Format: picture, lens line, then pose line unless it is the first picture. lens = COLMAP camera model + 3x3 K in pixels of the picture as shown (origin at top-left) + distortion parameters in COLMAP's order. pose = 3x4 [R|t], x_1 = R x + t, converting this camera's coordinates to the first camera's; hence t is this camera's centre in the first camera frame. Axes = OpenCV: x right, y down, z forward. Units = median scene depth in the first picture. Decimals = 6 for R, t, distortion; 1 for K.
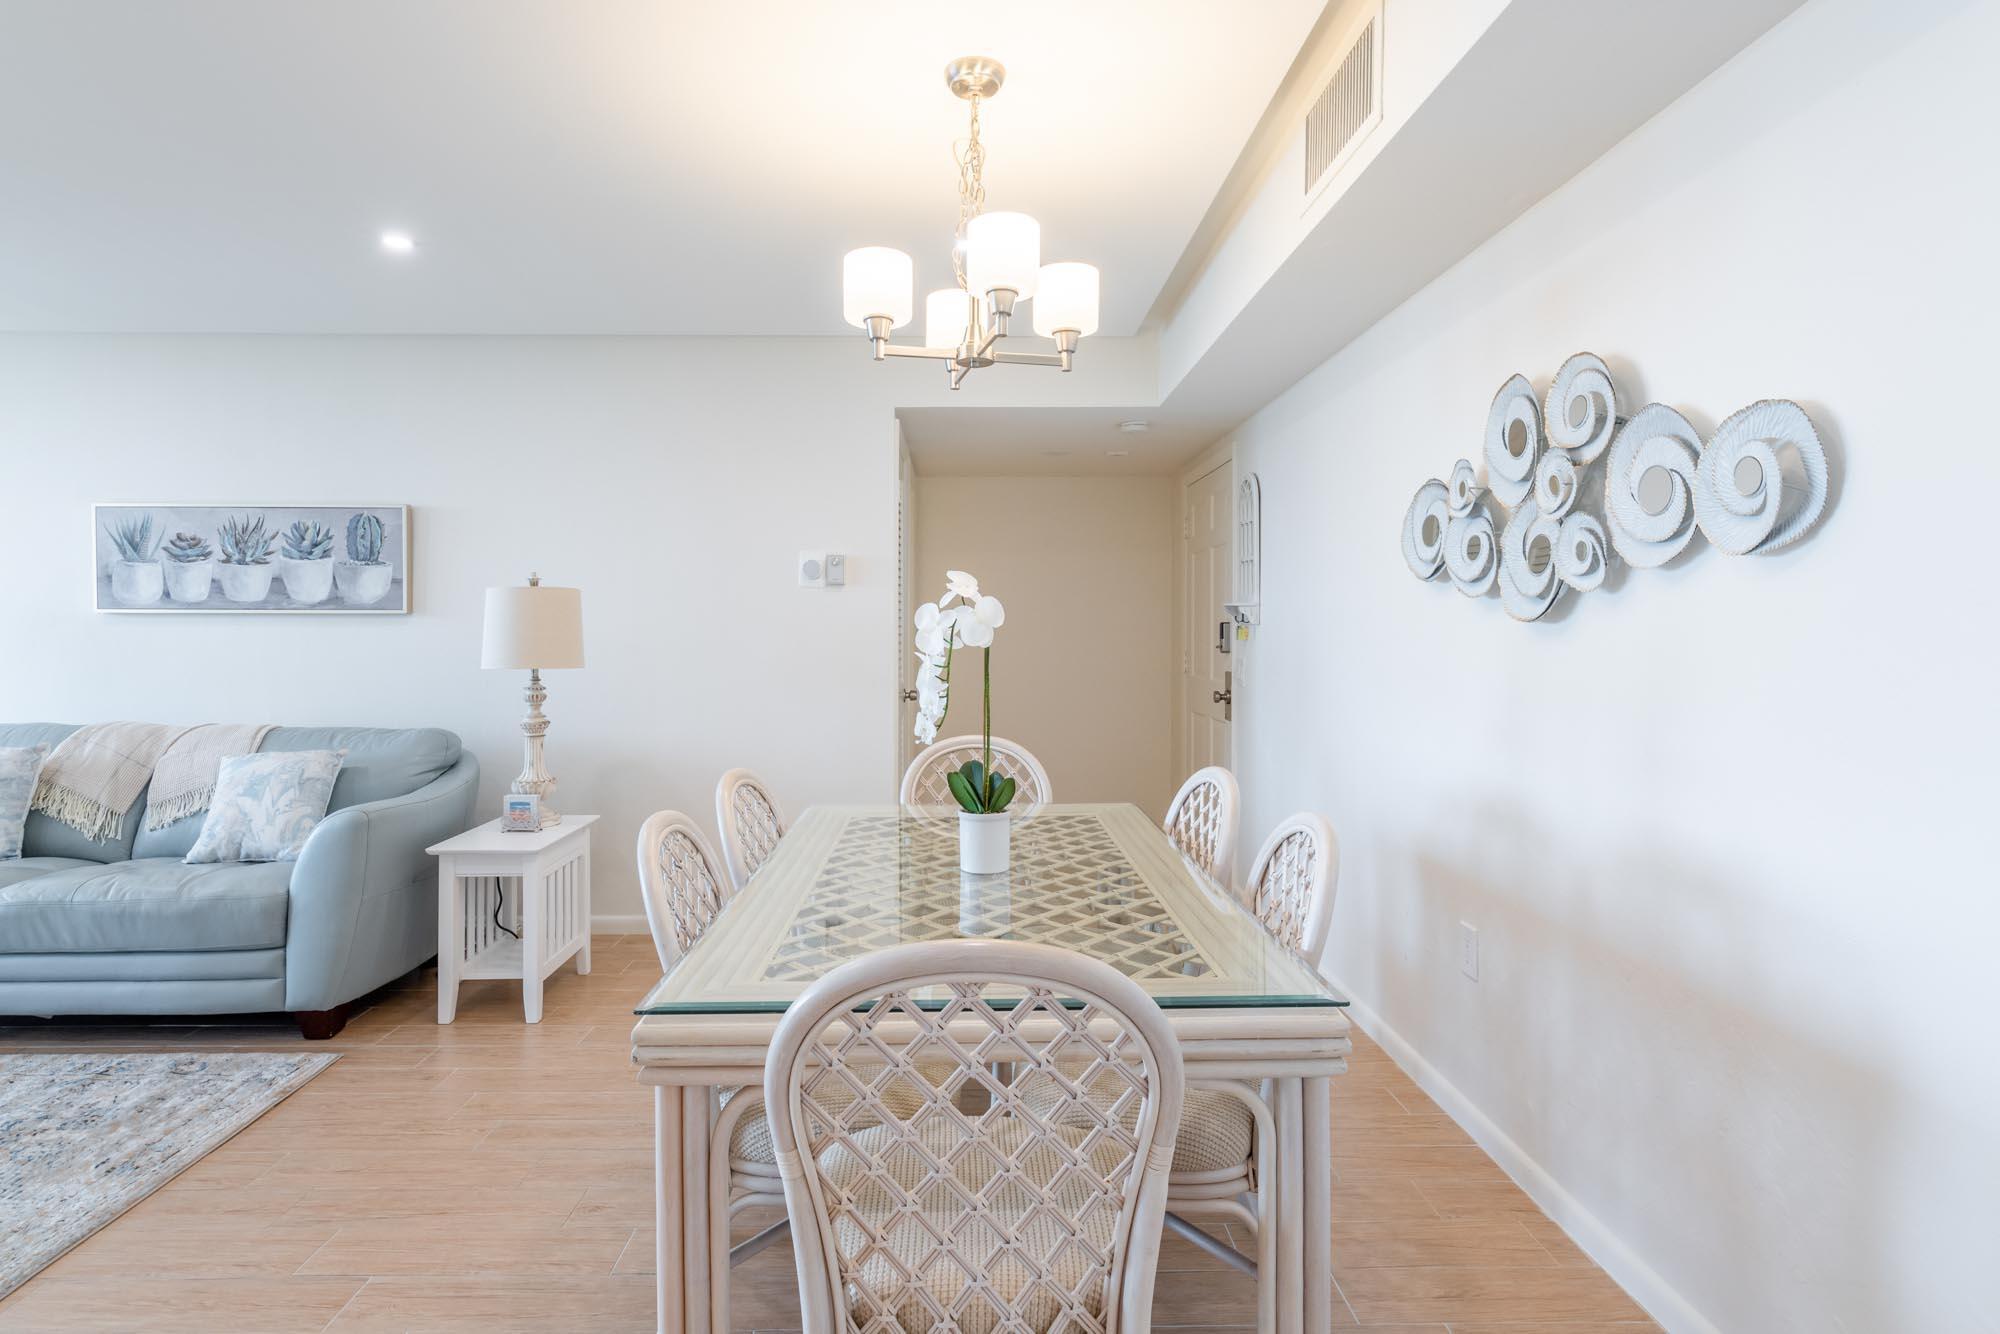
lens RADIAL K [[1071.8, 0, 1001.7], [0, 1071.8, 638.5], [0, 0, 1]] dist [0.003499, 0.000747]
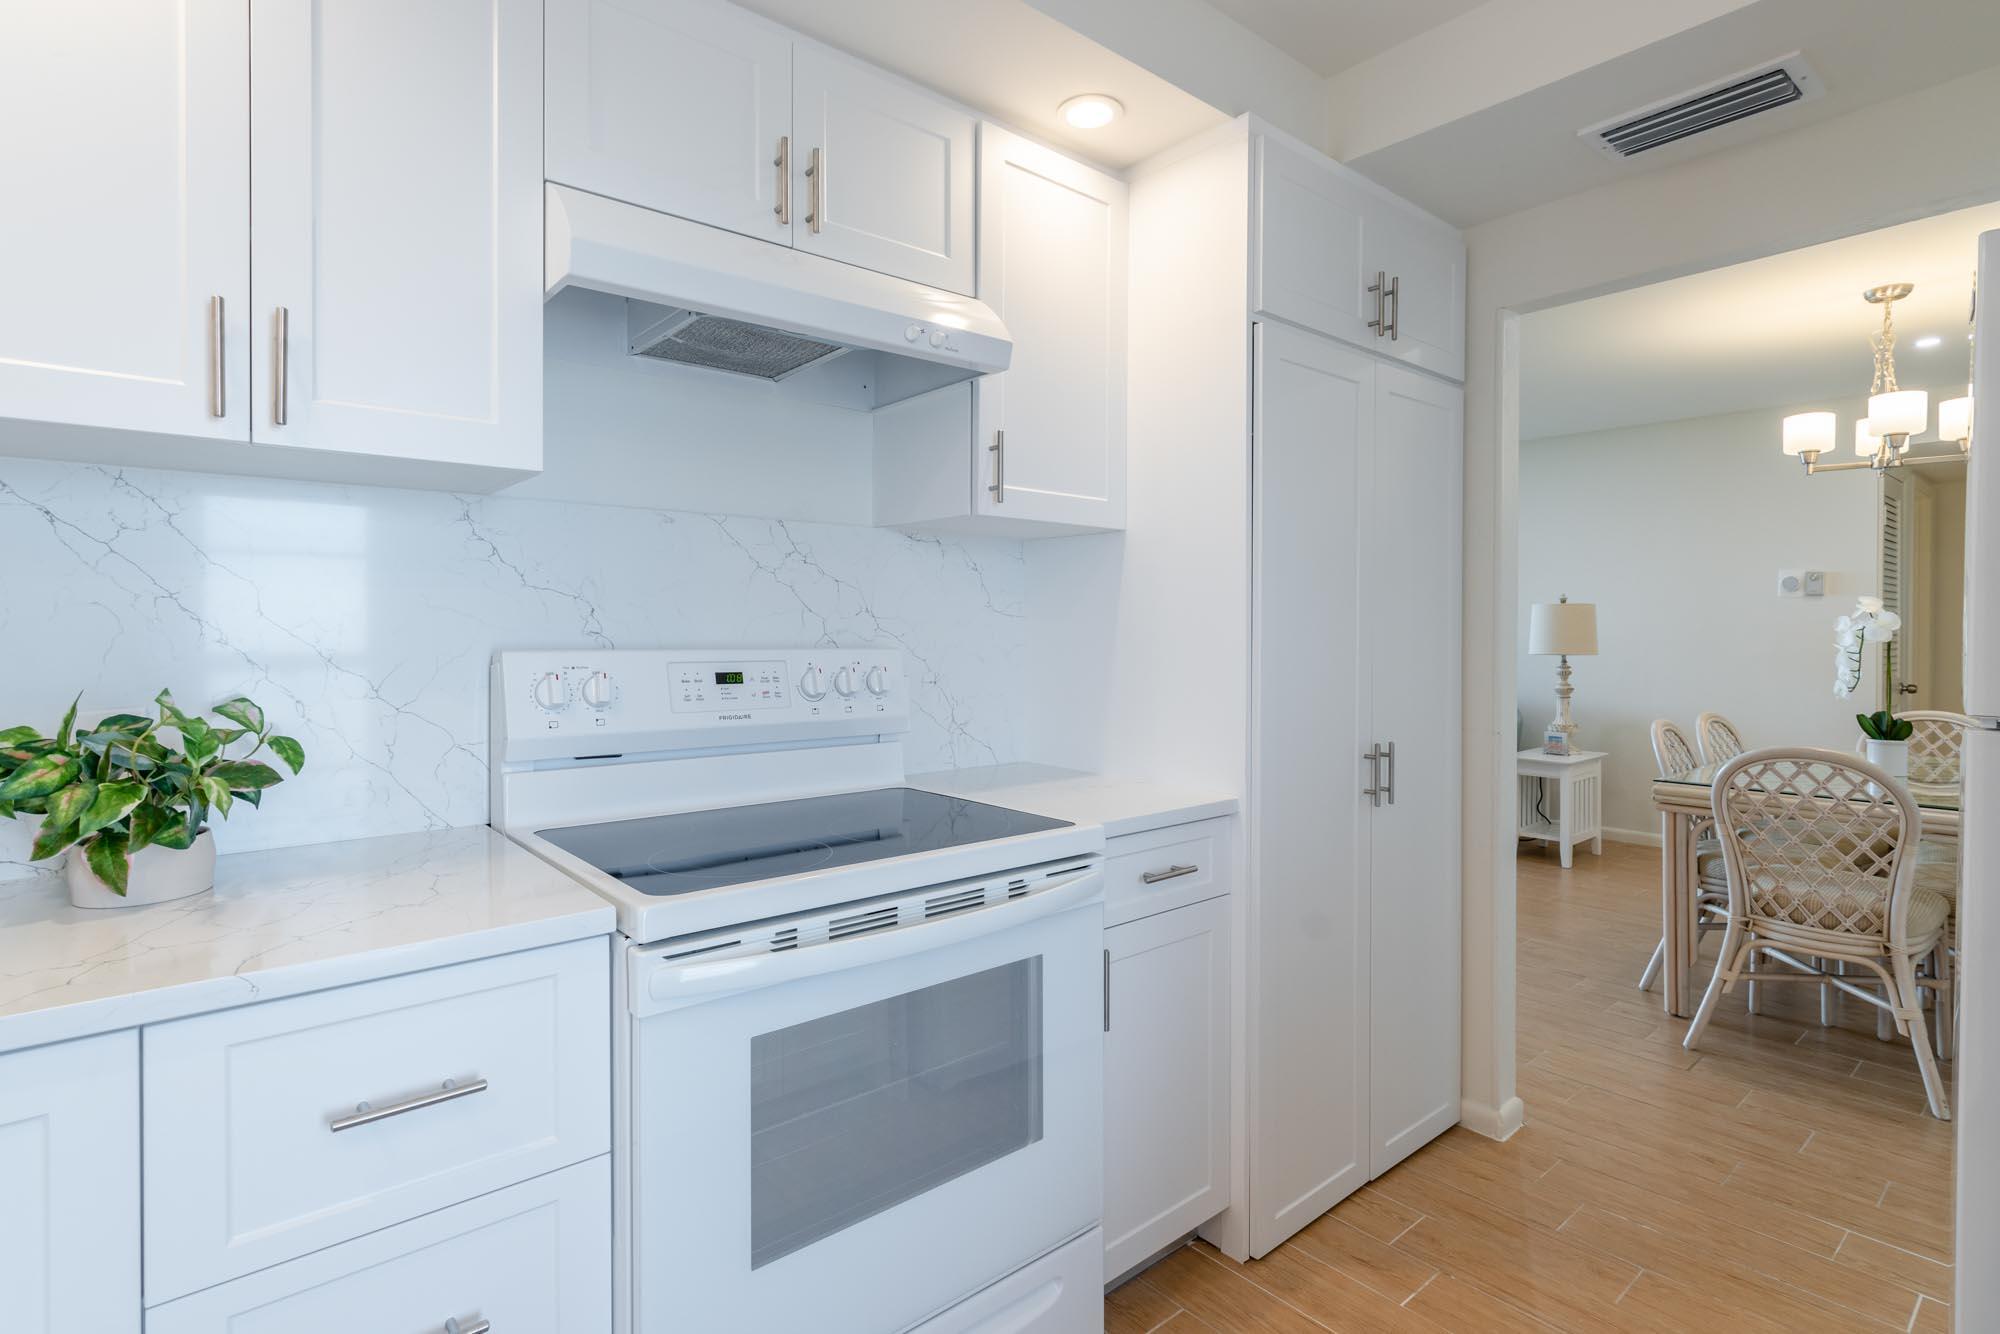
lens RADIAL K [[972.0, 0, 992.5], [0, 972.0, 631.9], [0, 0, 1]] dist [0.001818, 0.000569]
pose [[0.624587, 0.004536, -0.780942, 0.265195], [-0.008791, 0.999961, -0.001223, 0.005625], [0.780906, 0.007629, 0.624602, -0.923809]]
